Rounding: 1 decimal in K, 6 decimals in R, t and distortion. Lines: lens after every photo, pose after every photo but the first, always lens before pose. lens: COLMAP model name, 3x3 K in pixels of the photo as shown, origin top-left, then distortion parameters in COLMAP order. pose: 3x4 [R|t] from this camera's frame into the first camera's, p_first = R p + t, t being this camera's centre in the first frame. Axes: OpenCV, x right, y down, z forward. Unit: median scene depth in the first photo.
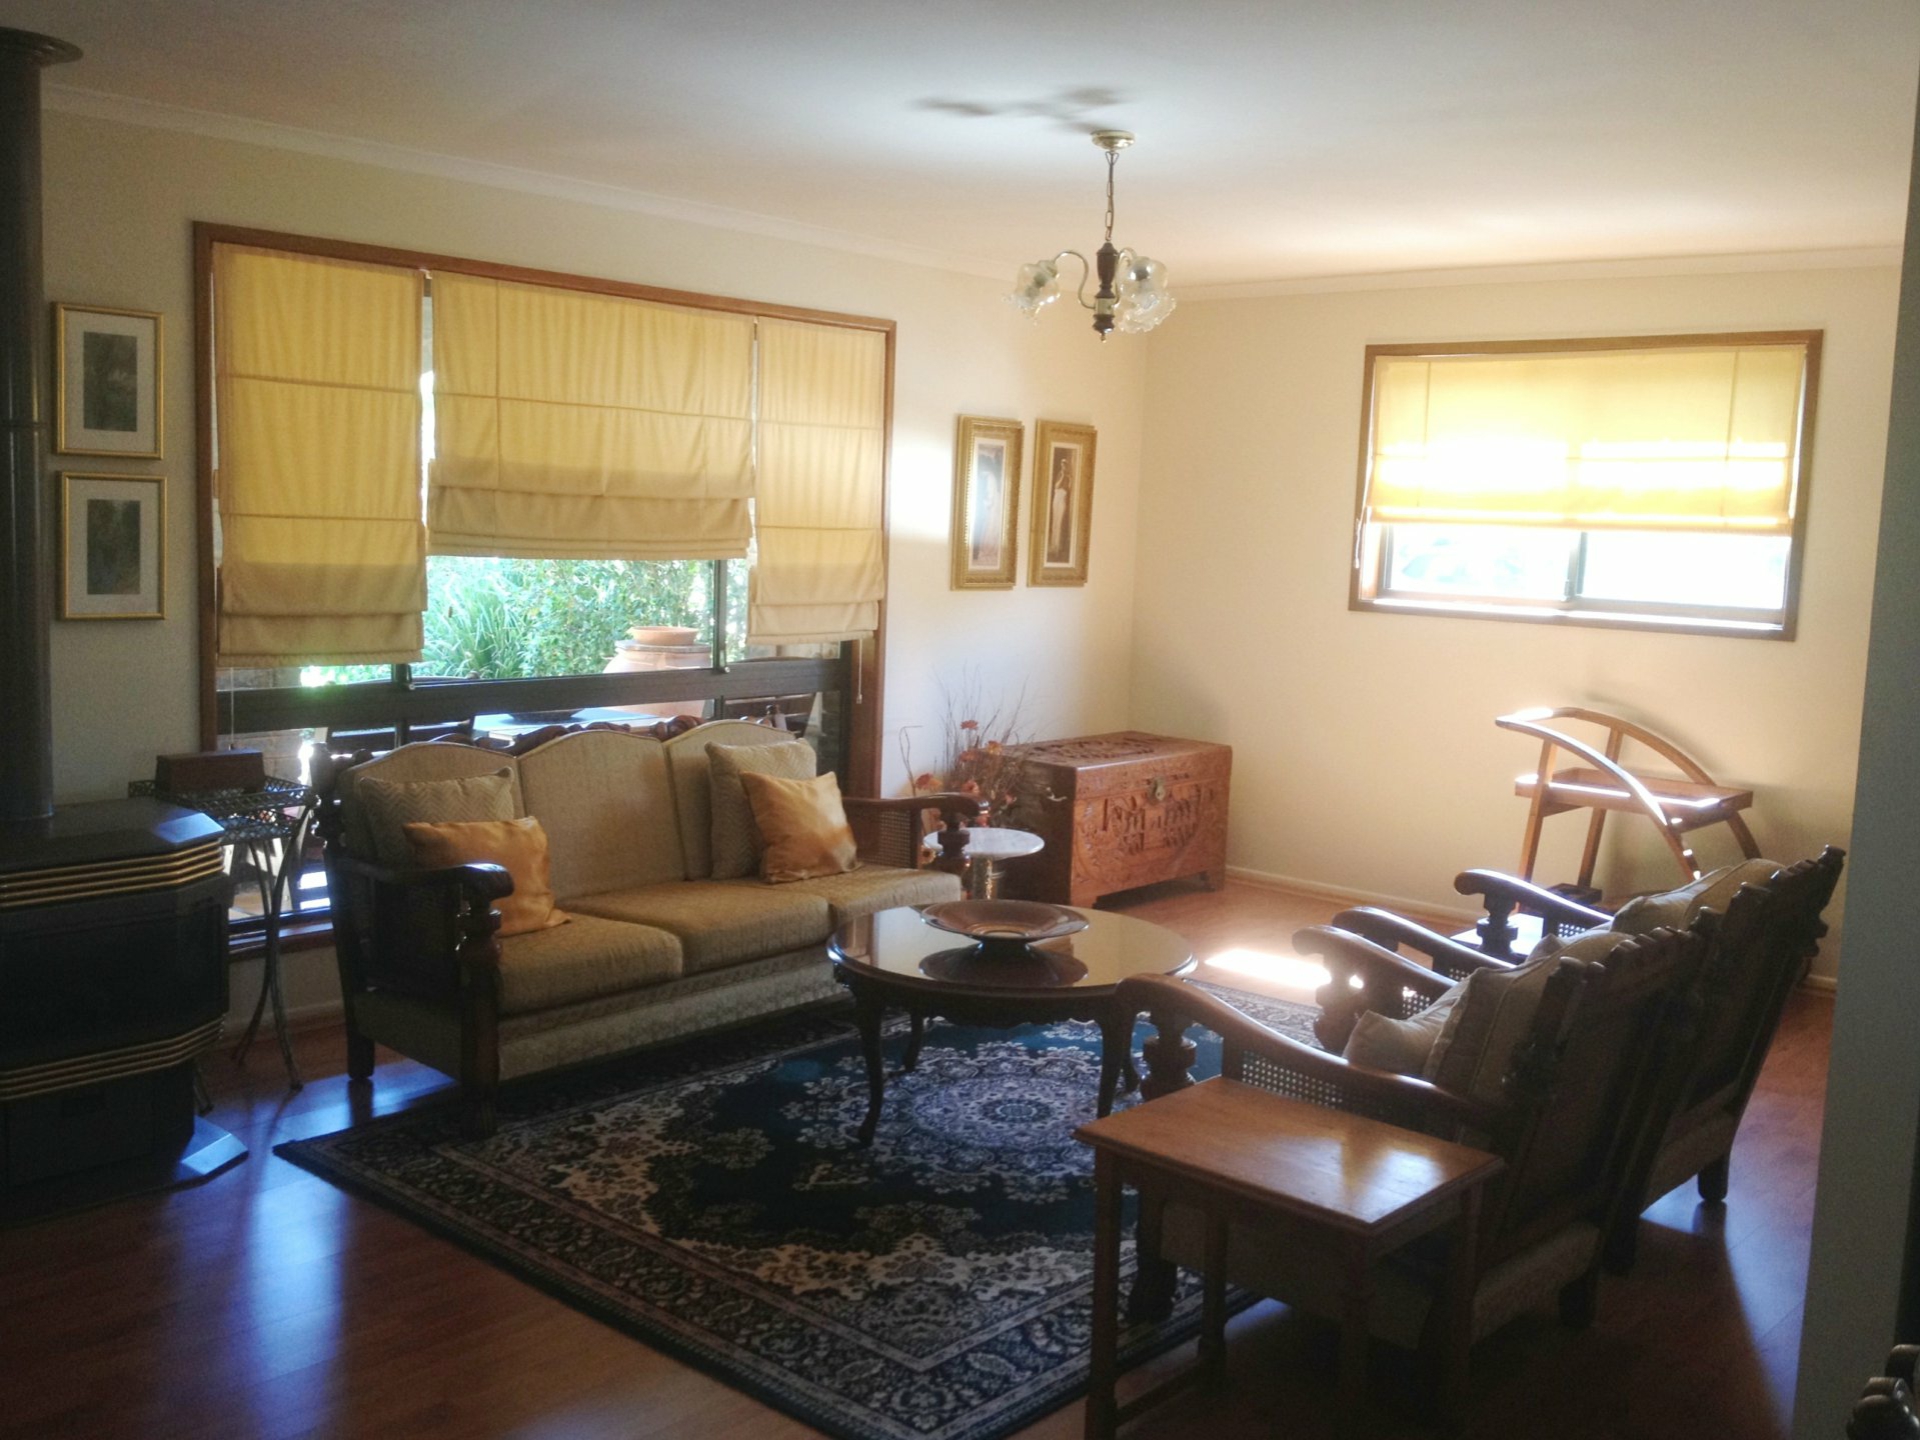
lens RADIAL K [[1844.0, 0, 951.3], [0, 1844.0, 720.1], [0, 0, 1]] dist [0.012104, 0.000000]
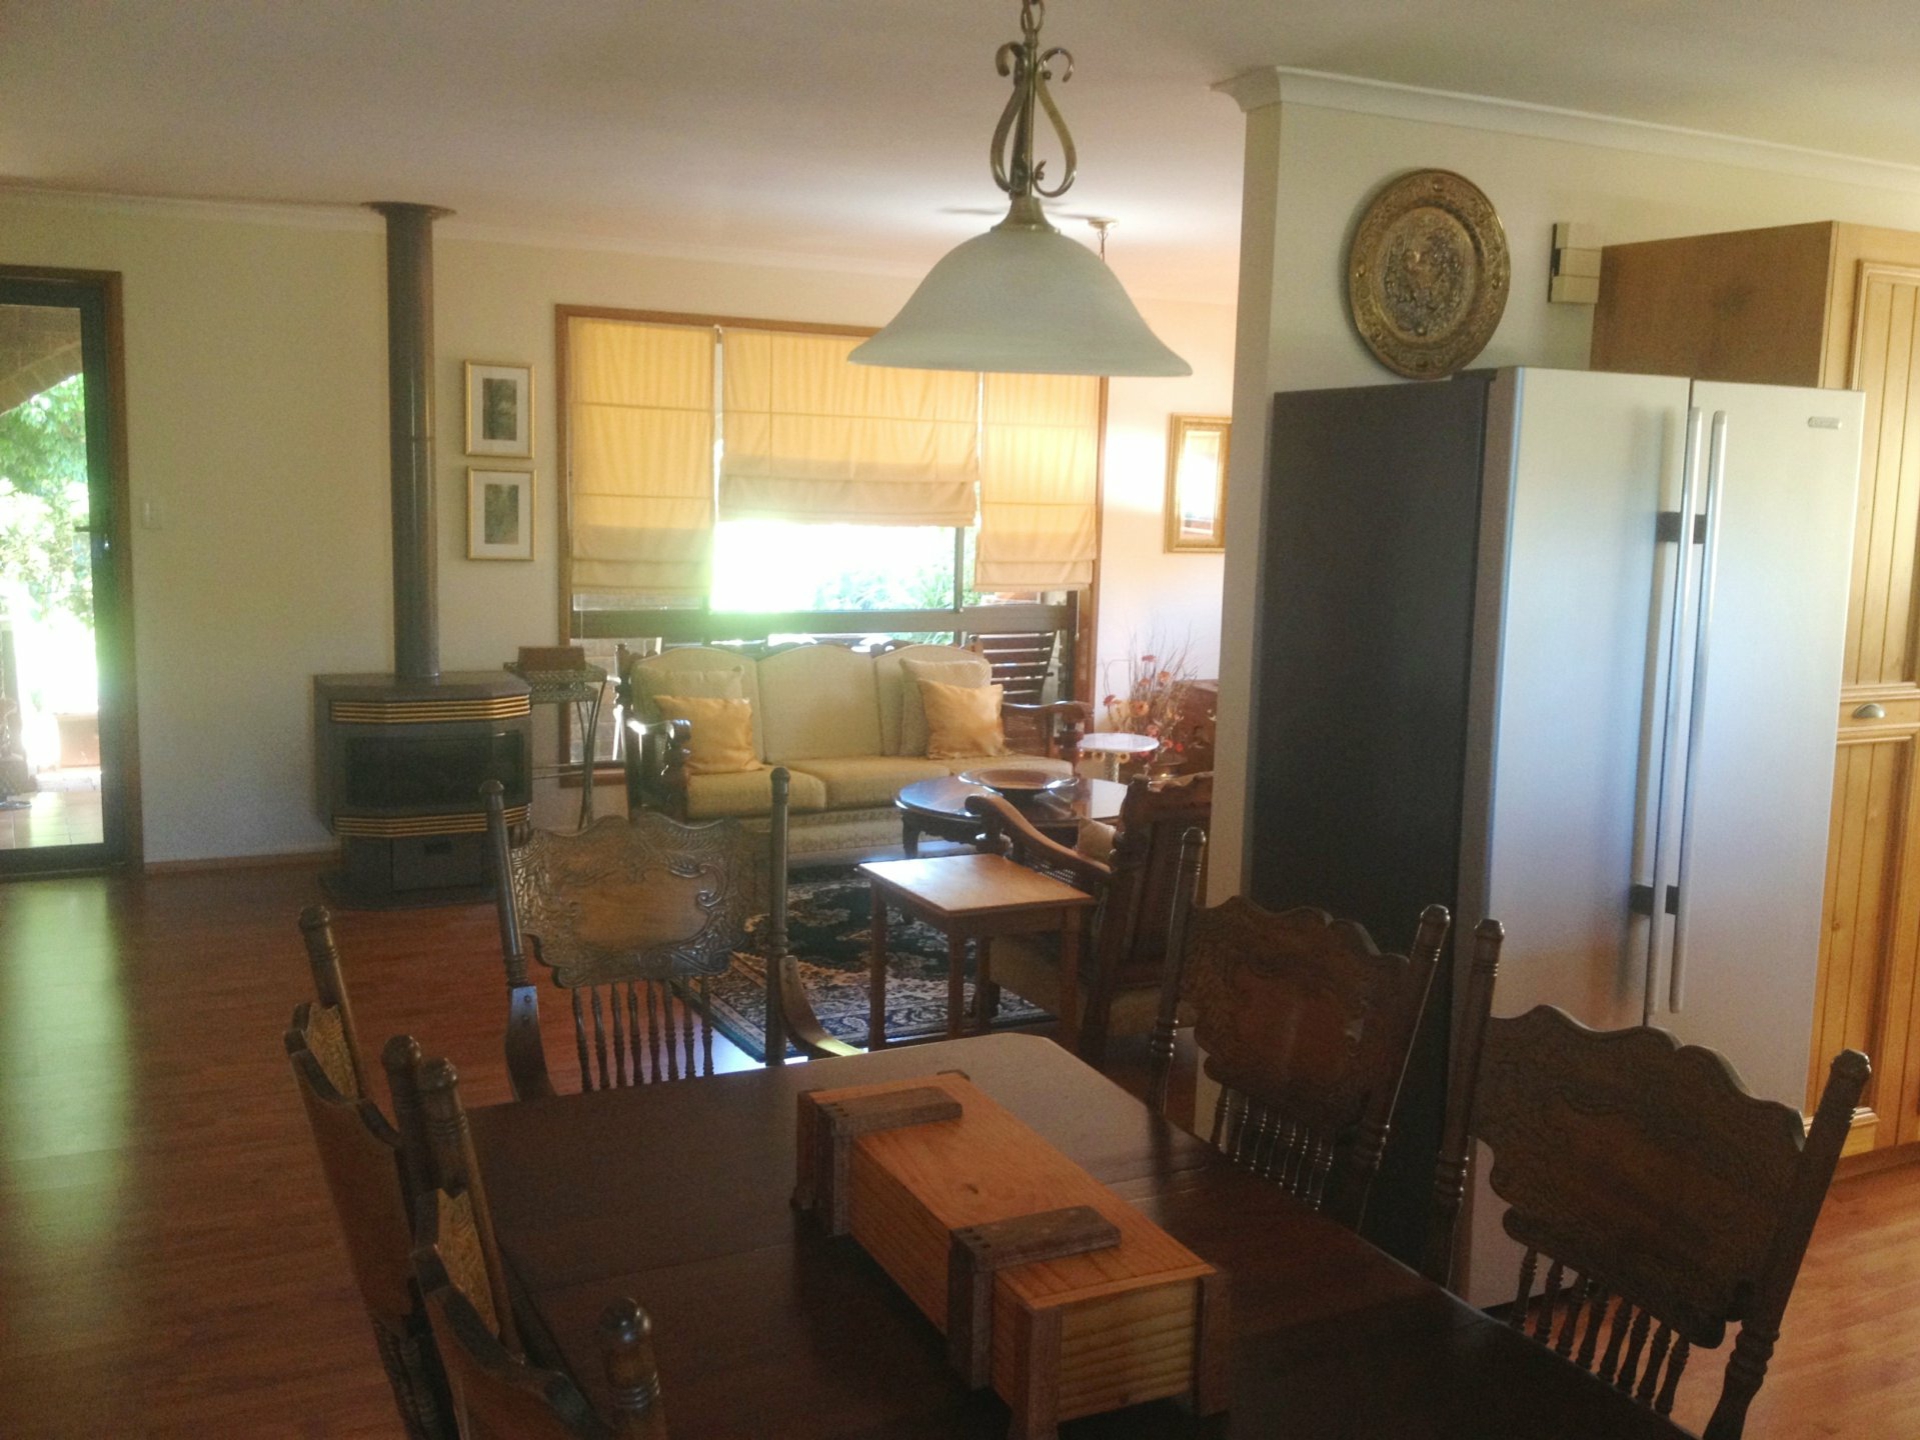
lens RADIAL K [[1844.0, 0, 967.6], [0, 1844.0, 721.0], [0, 0, 1]] dist [0.012104, 0.000000]
pose [[0.934021, 0.041712, -0.354775, 0.434357], [-0.038635, 0.999129, 0.015756, 0.038092], [0.355124, -0.001010, 0.934819, -0.297811]]
